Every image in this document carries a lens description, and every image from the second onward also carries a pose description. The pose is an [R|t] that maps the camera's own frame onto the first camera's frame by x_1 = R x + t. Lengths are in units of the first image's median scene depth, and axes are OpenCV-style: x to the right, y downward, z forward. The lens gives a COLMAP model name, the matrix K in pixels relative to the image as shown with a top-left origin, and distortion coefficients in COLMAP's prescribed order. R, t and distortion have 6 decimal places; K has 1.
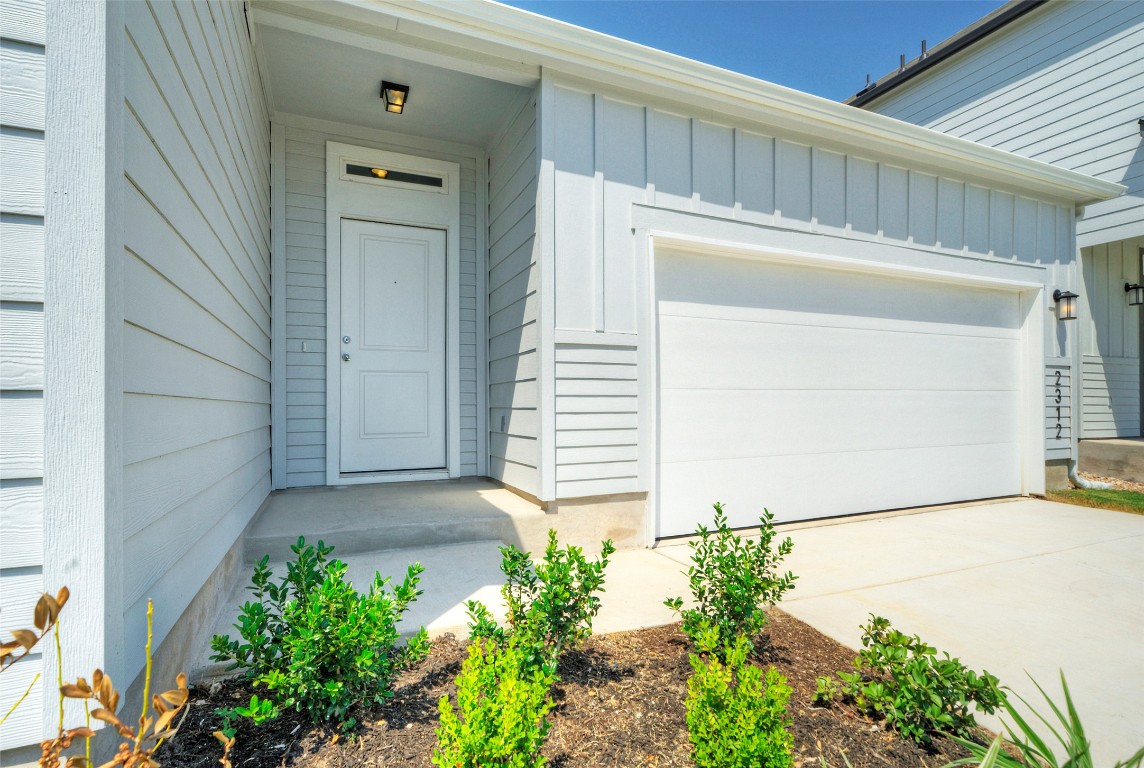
lens RADIAL K [[538.6, 0, 573.0], [0, 538.6, 388.6], [0, 0, 1]] dist [0.000772, 0.000011]
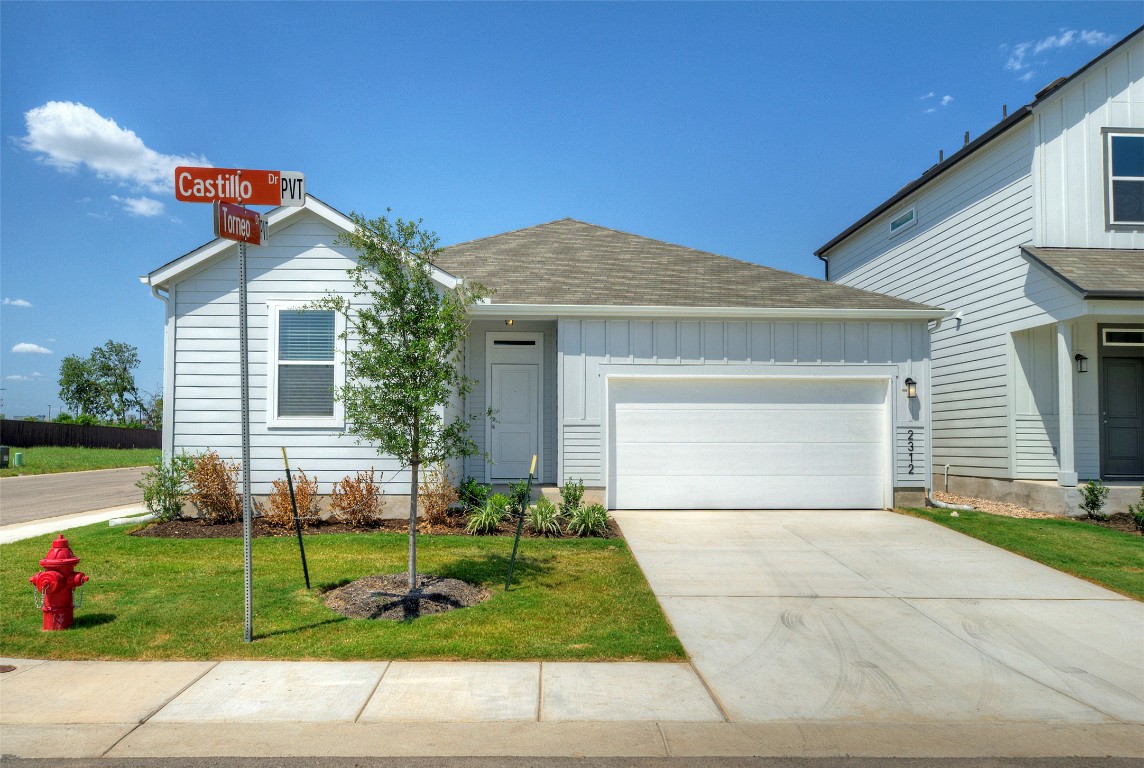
lens RADIAL K [[810.2, 0, 570.7], [0, 810.2, 387.6], [0, 0, 1]] dist [0.004414, 0.001754]
pose [[0.930136, -0.017310, -0.366806, 0.875544], [0.002505, 0.999164, -0.040799, -0.064472], [0.367206, 0.037029, 0.929402, -1.583417]]
